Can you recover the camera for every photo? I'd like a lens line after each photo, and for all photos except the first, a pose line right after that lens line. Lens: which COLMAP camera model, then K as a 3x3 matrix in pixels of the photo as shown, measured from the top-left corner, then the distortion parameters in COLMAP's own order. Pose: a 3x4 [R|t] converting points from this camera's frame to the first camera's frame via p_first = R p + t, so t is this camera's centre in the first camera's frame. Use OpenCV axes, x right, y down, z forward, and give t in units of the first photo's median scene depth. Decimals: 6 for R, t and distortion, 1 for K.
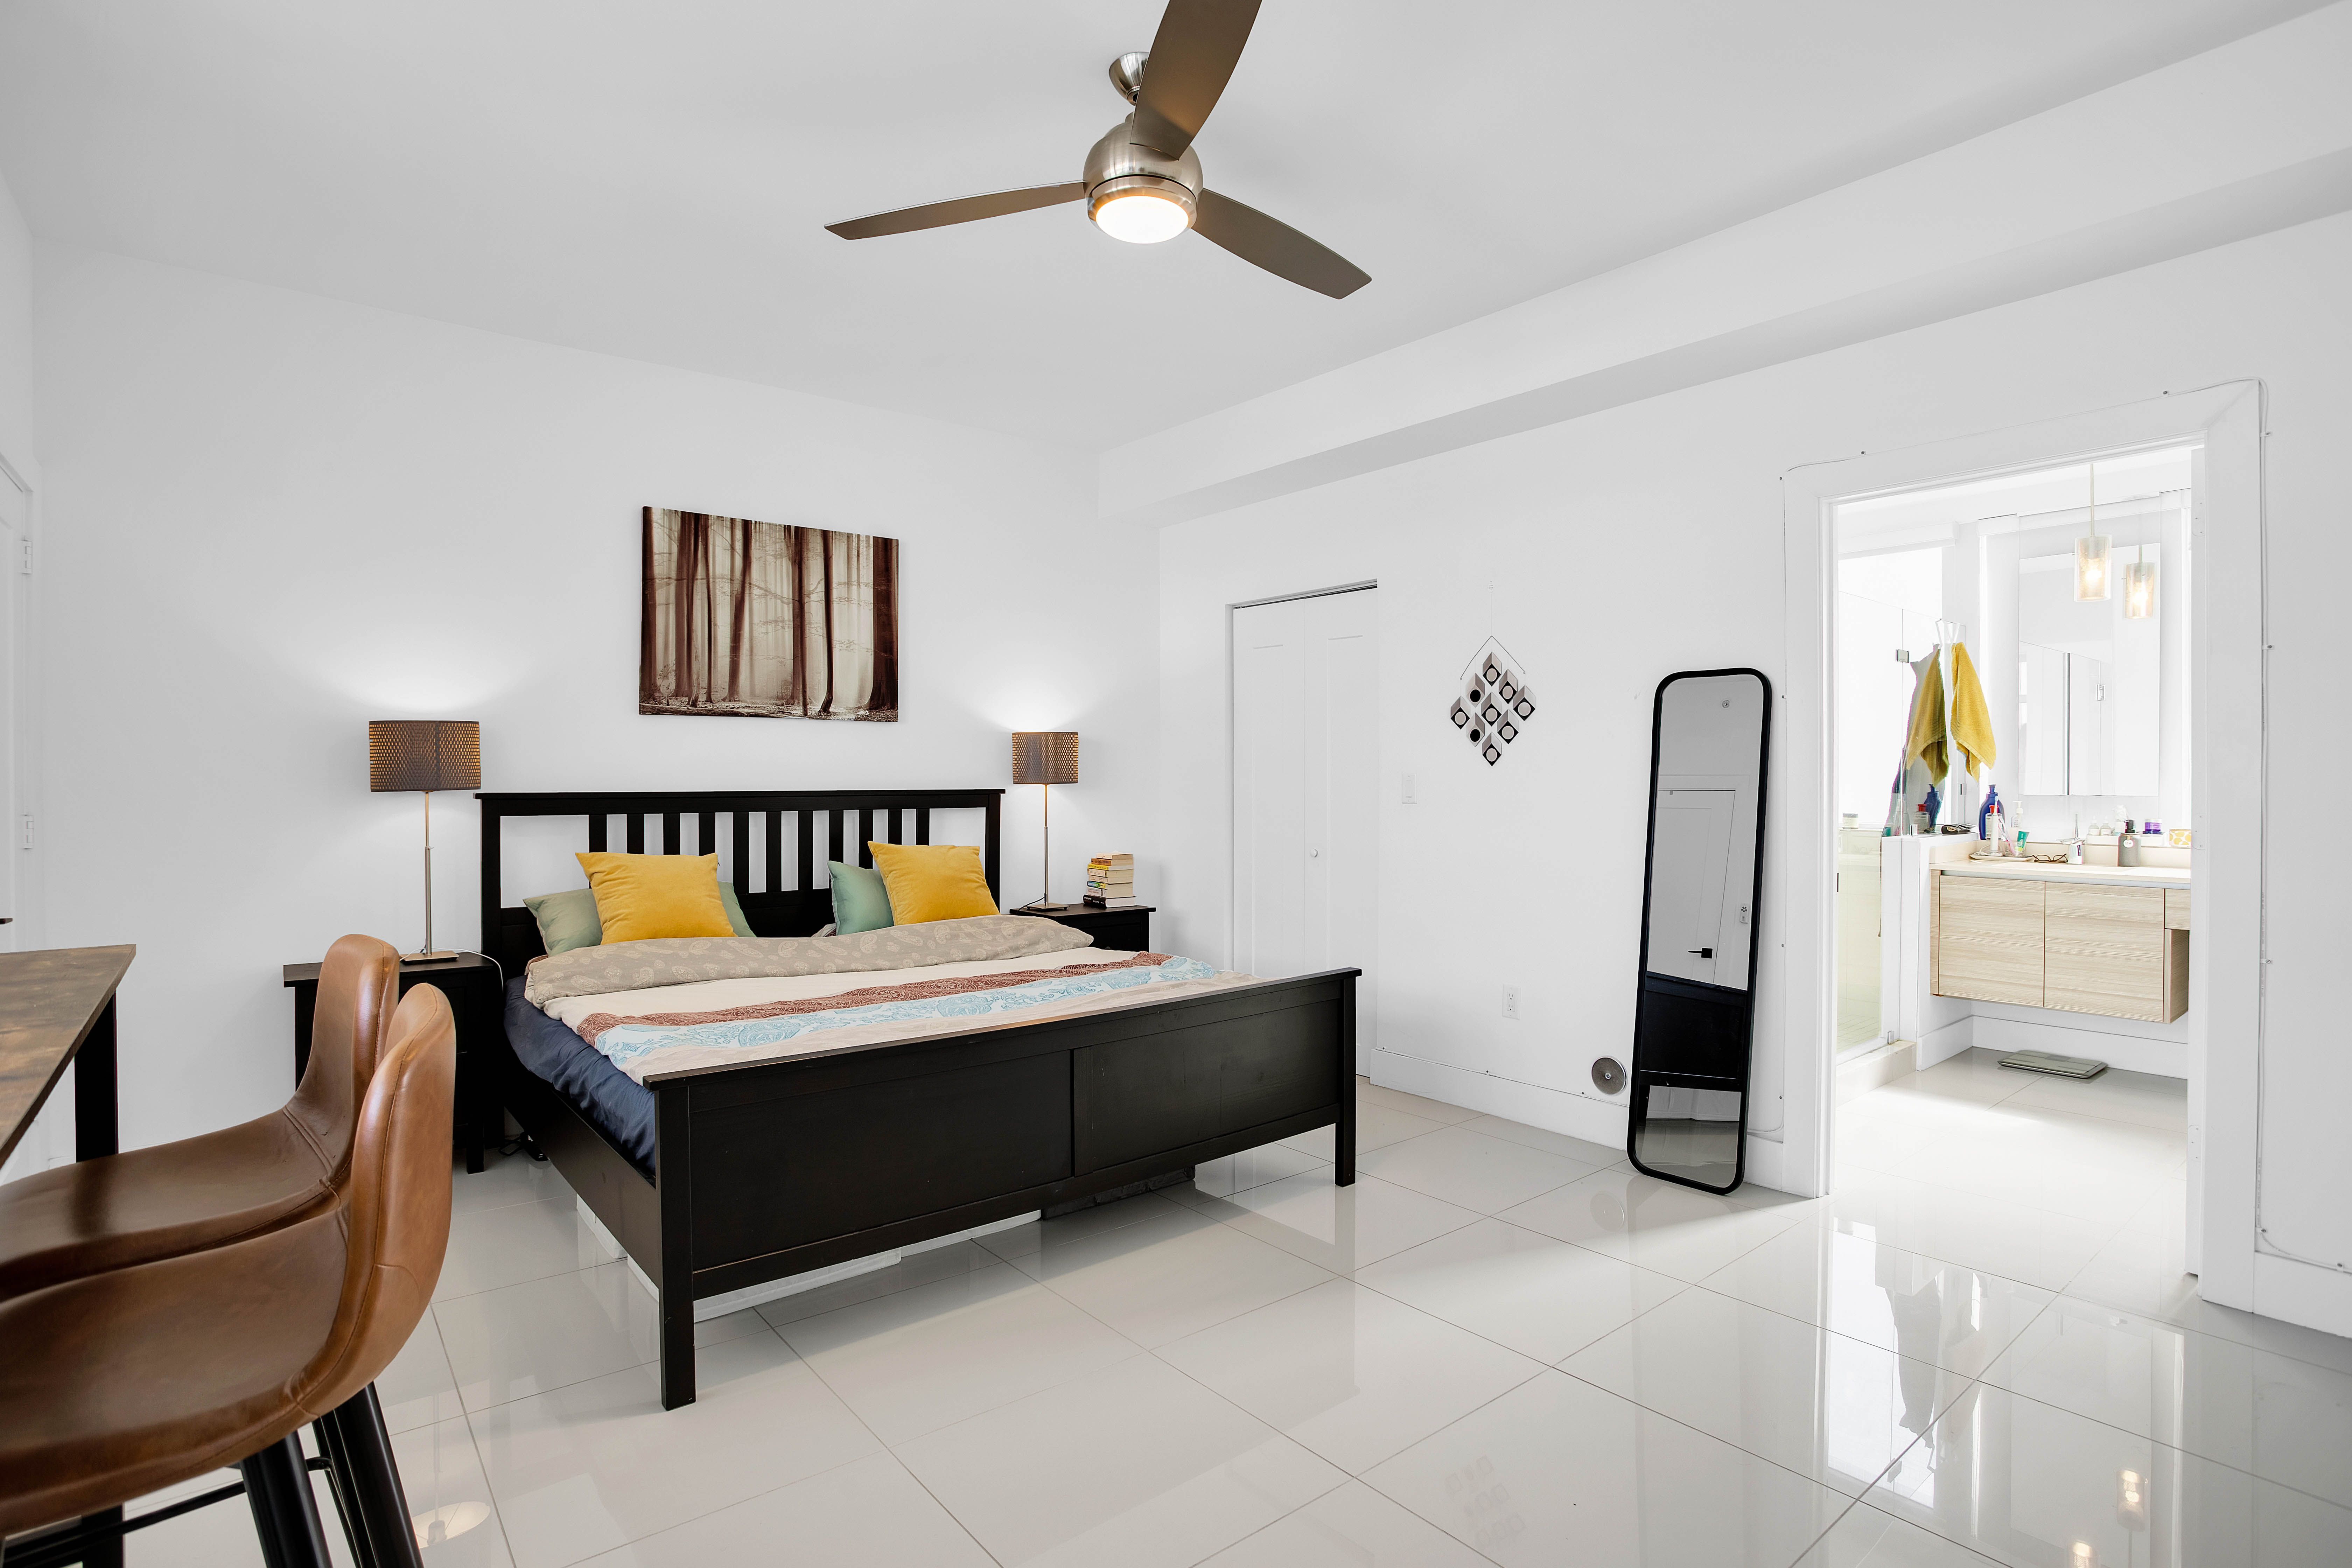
lens RADIAL K [[1165.2, 0, 1180.8], [0, 1165.2, 781.6], [0, 0, 1]] dist [-0.075740, 0.034812]
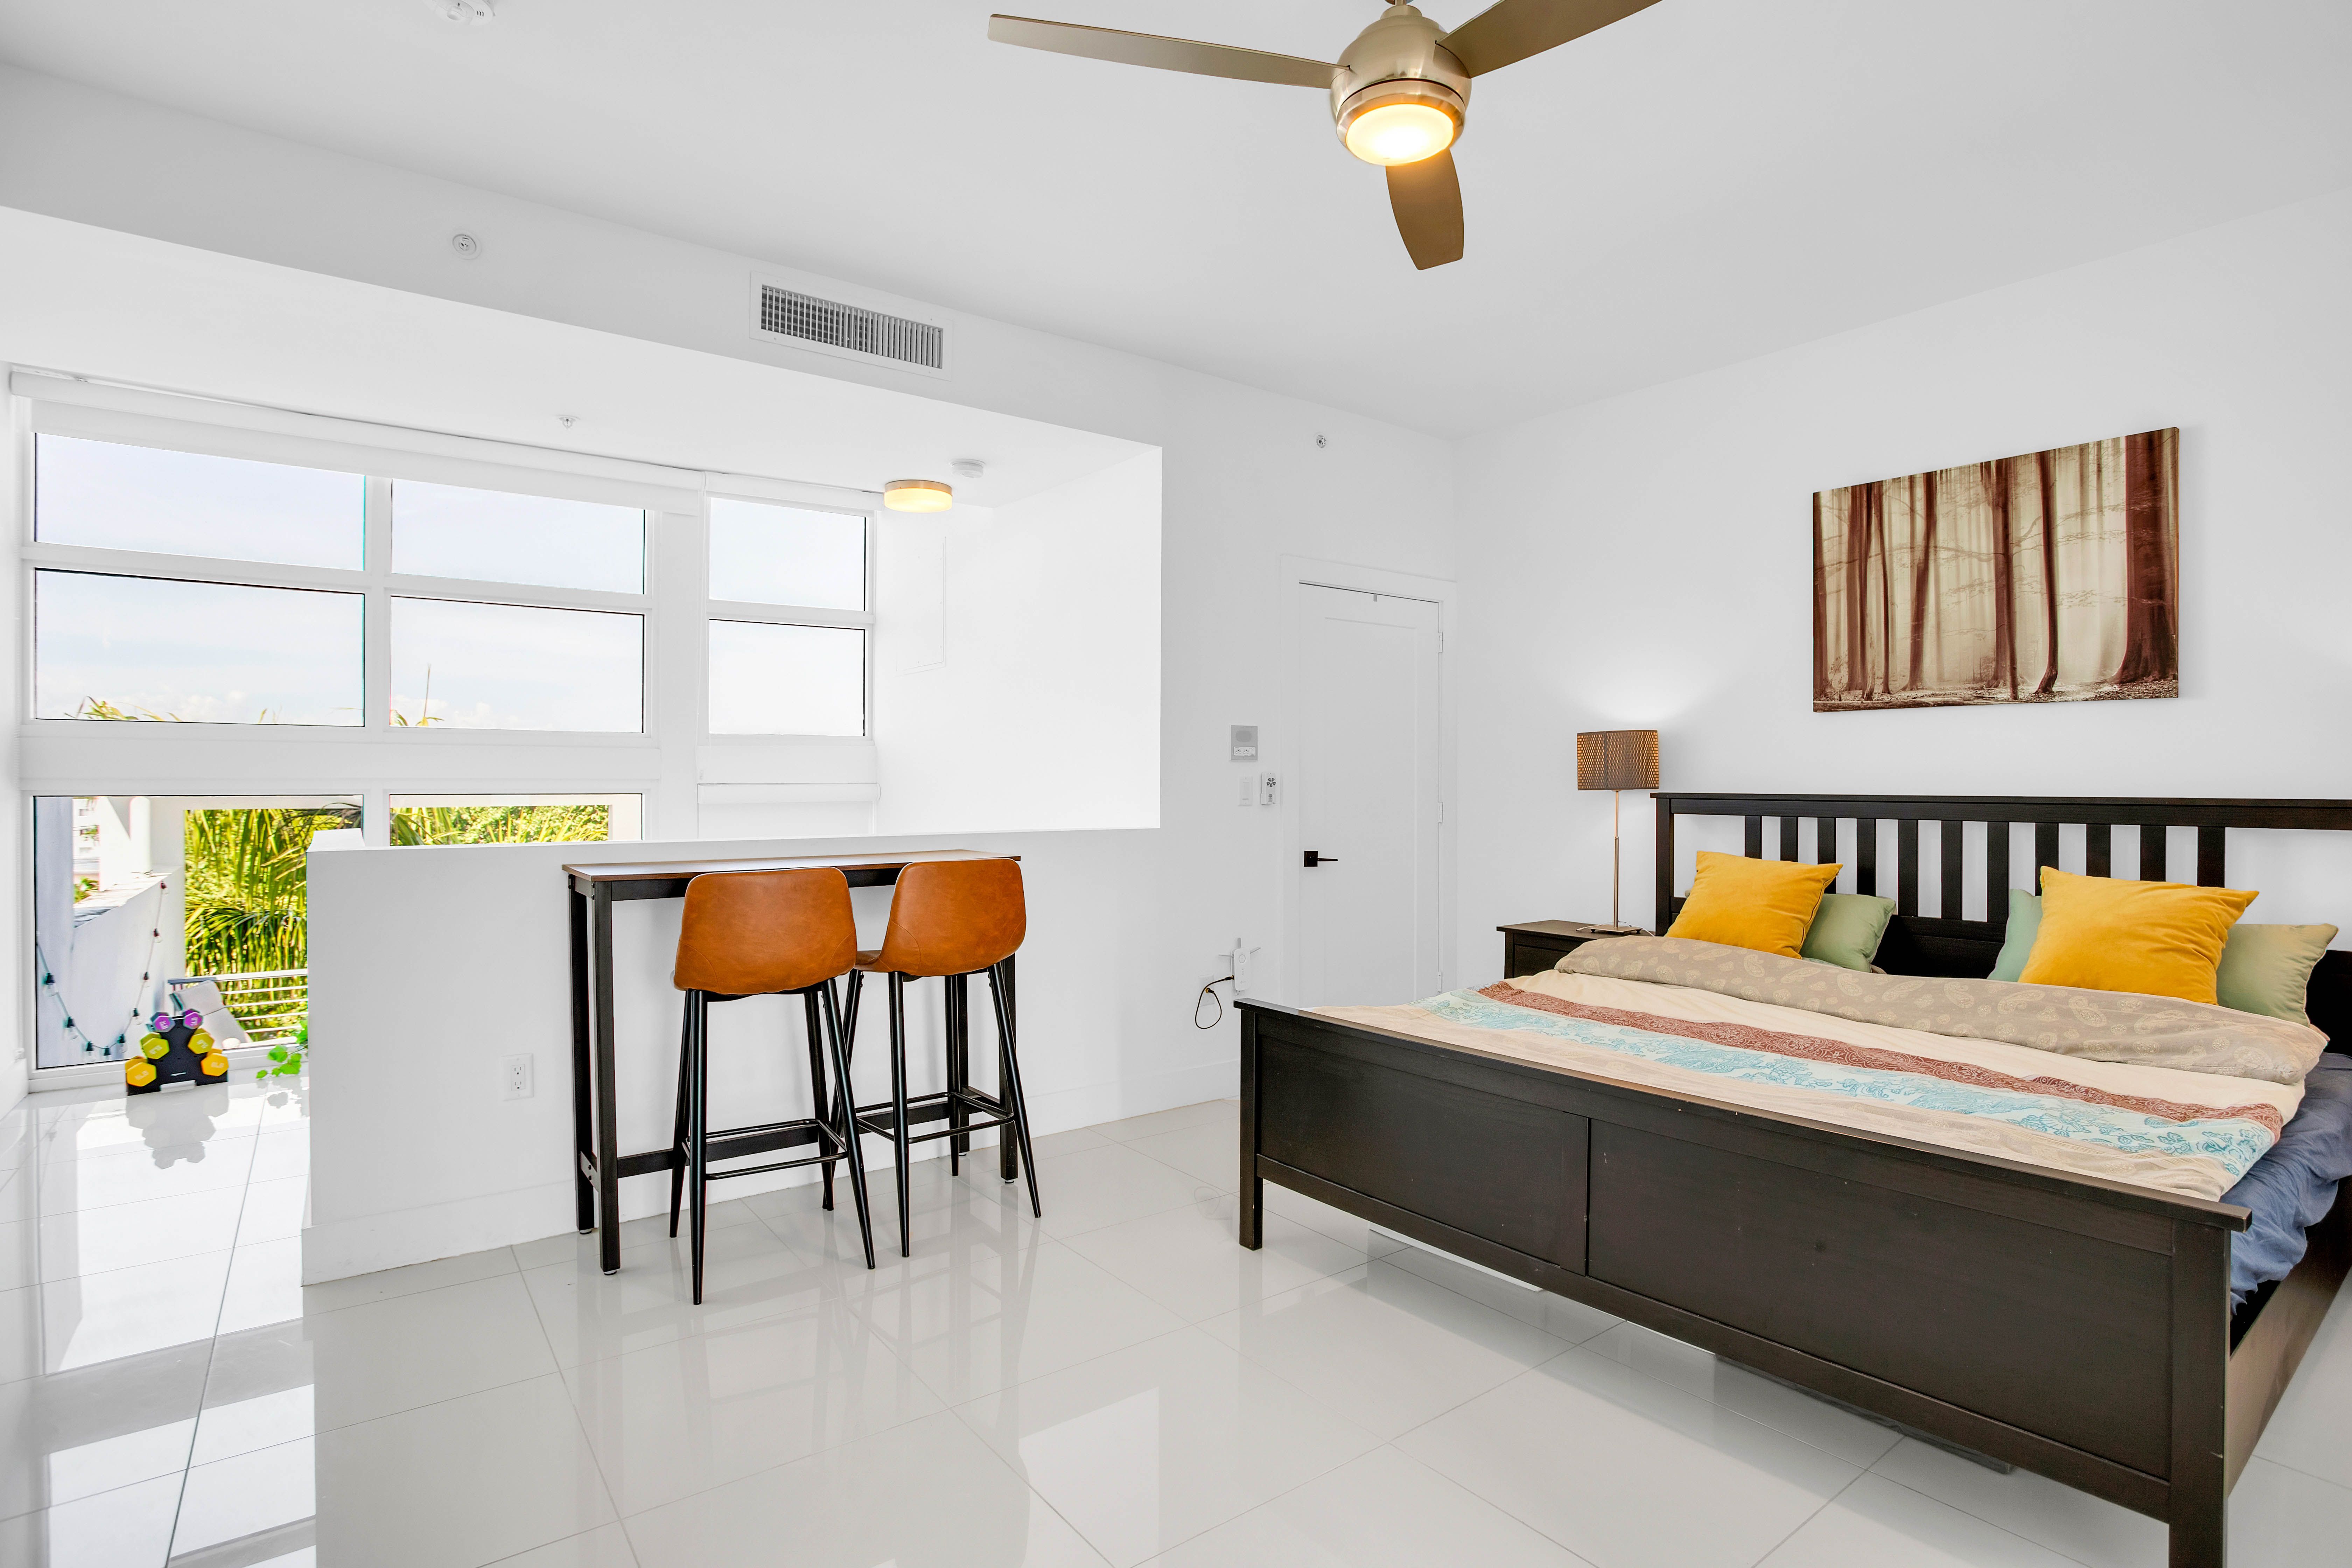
lens RADIAL K [[1165.2, 0, 1180.8], [0, 1165.2, 781.6], [0, 0, 1]] dist [-0.075740, 0.034812]
pose [[-0.024268, 0.000853, -0.999705, 0.462253], [-0.005387, 0.999985, 0.000984, 0.000303], [0.999691, 0.005409, -0.024263, 0.476526]]
